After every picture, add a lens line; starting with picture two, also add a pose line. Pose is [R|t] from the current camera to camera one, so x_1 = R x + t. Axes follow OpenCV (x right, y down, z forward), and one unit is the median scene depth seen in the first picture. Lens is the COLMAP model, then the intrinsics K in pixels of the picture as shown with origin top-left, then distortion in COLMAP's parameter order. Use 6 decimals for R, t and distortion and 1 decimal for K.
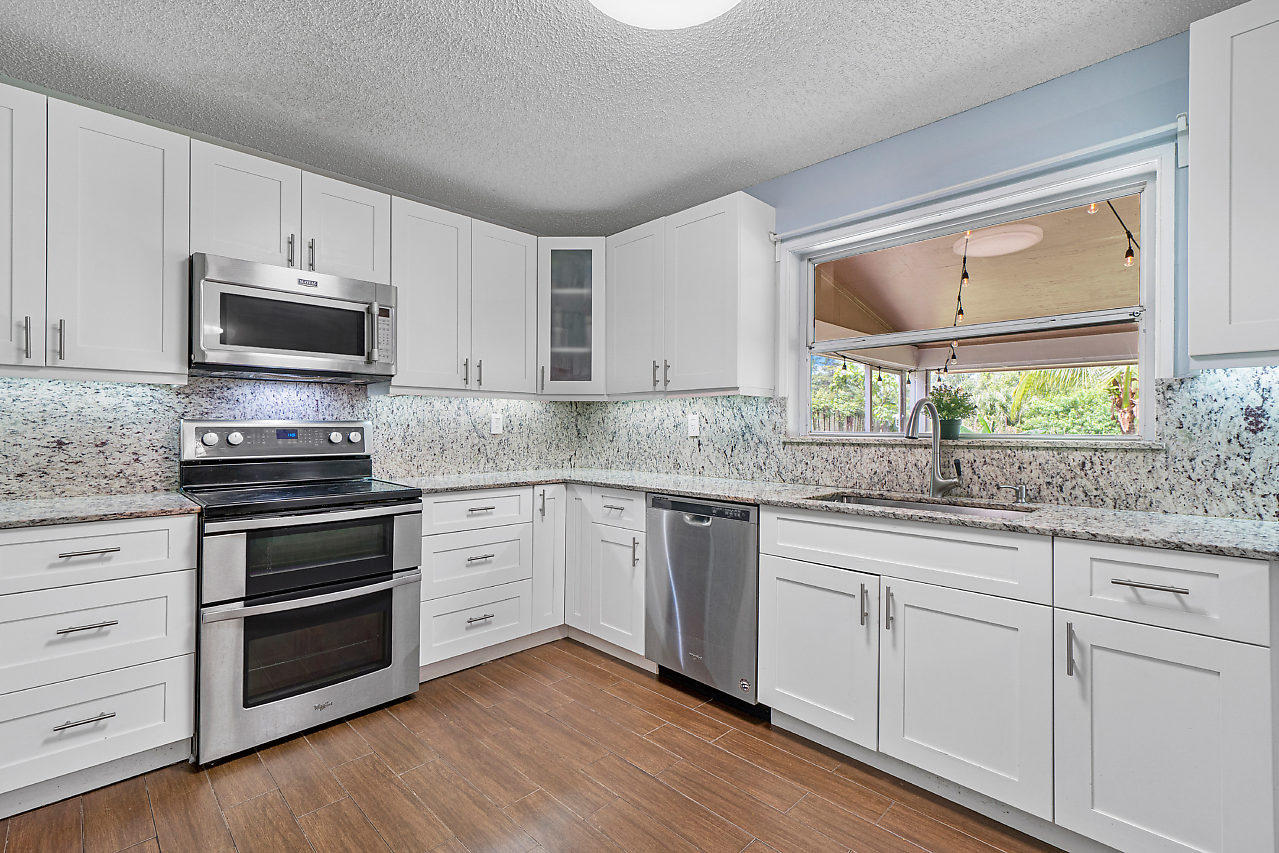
lens RADIAL K [[573.2, 0, 621.9], [0, 573.2, 424.4], [0, 0, 1]] dist [-0.001742, 0.005084]
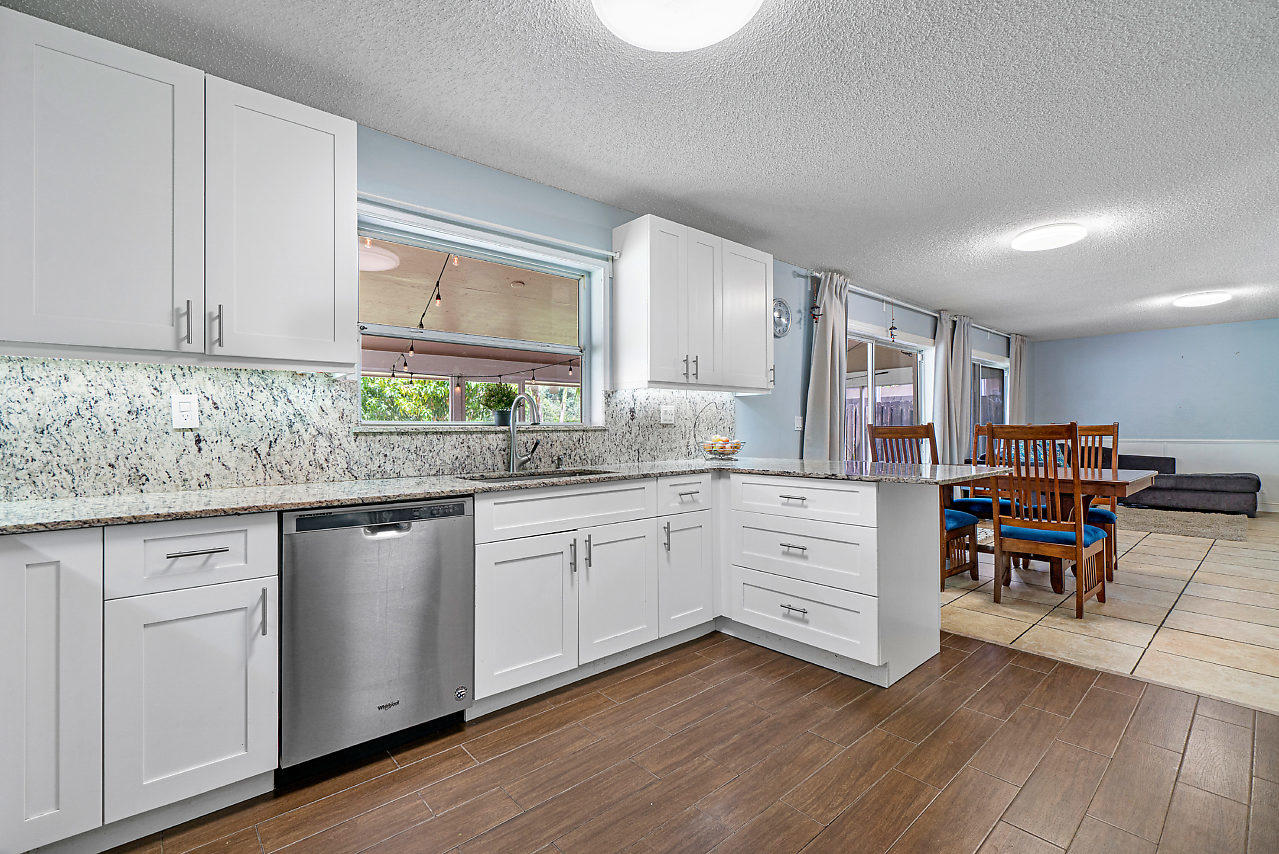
lens RADIAL K [[553.4, 0, 639.5], [0, 553.4, 427.0], [0, 0, 1]] dist [-0.000813, -0.000143]
pose [[0.055186, -0.003104, 0.998471, -0.572825], [0.000557, 0.999995, 0.003078, 0.021585], [-0.998476, 0.000386, 0.055188, 0.579835]]
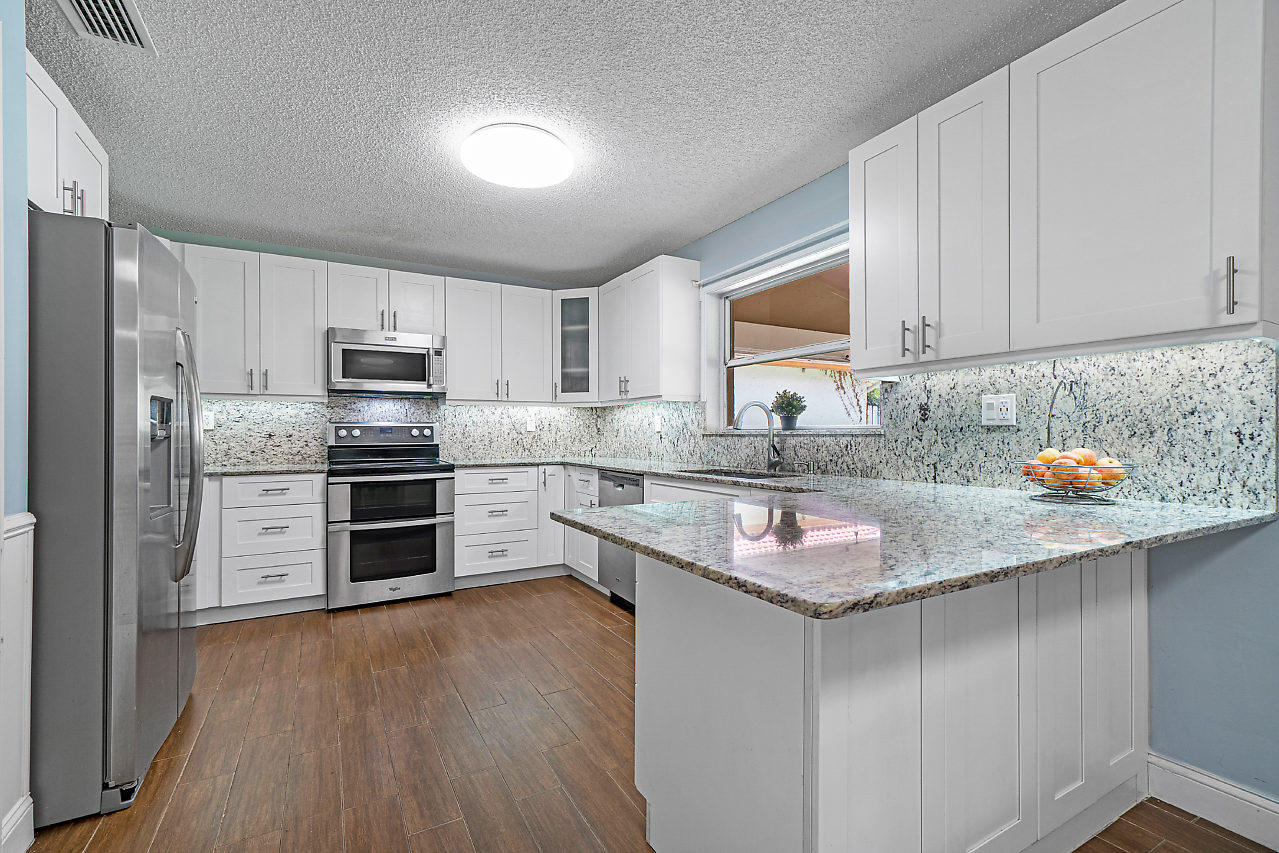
lens RADIAL K [[559.2, 0, 628.6], [0, 559.2, 433.4], [0, 0, 1]] dist [-0.001982, 0.000328]
pose [[0.964826, -0.005236, -0.262837, 0.505106], [0.007048, 0.999957, 0.005952, 0.020424], [0.262795, -0.007595, 0.964822, -0.355837]]
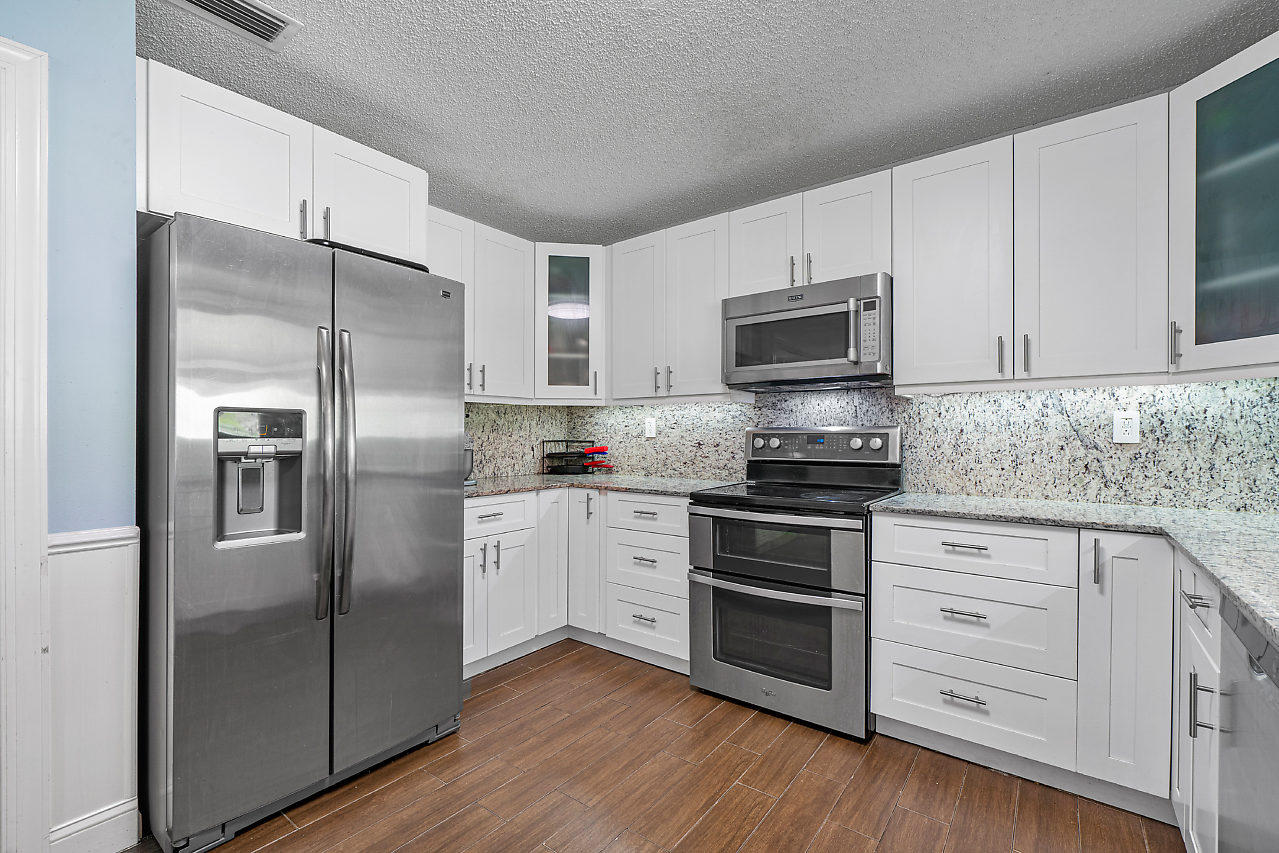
lens RADIAL K [[559.2, 0, 628.6], [0, 559.2, 433.4], [0, 0, 1]] dist [-0.001982, 0.000328]
pose [[0.138714, -0.003620, -0.990326, 0.411983], [0.006253, 0.999977, -0.002780, 0.005737], [0.990313, -0.005807, 0.138733, 0.513882]]
